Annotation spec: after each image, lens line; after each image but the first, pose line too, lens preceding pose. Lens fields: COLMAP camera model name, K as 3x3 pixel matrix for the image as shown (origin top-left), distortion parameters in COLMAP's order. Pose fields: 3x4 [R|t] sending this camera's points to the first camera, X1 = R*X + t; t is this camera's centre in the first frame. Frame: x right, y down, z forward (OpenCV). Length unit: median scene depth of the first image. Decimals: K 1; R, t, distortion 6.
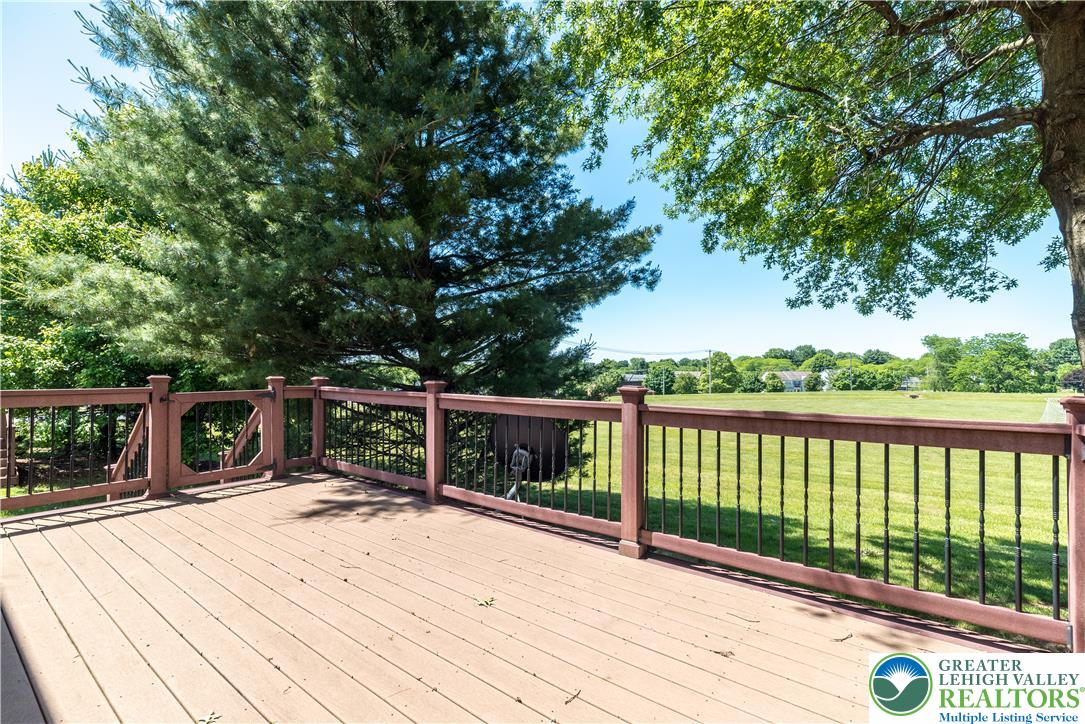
lens RADIAL K [[478.5, 0, 548.1], [0, 478.5, 358.9], [0, 0, 1]] dist [-0.000363, -0.000010]
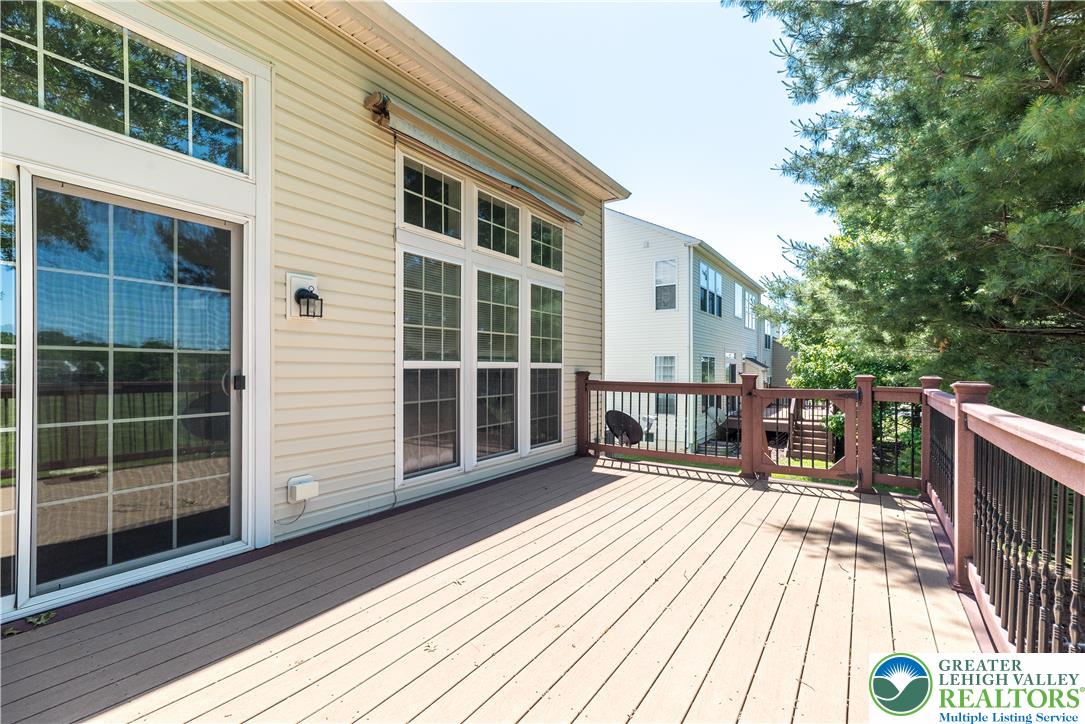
lens RADIAL K [[476.5, 0, 543.4], [0, 476.5, 370.3], [0, 0, 1]] dist [0.001025, 0.000150]
pose [[0.048638, -0.005981, -0.998799, 0.334393], [0.022270, 0.999740, -0.004902, 0.025368], [0.998568, -0.022004, 0.048759, 0.472959]]
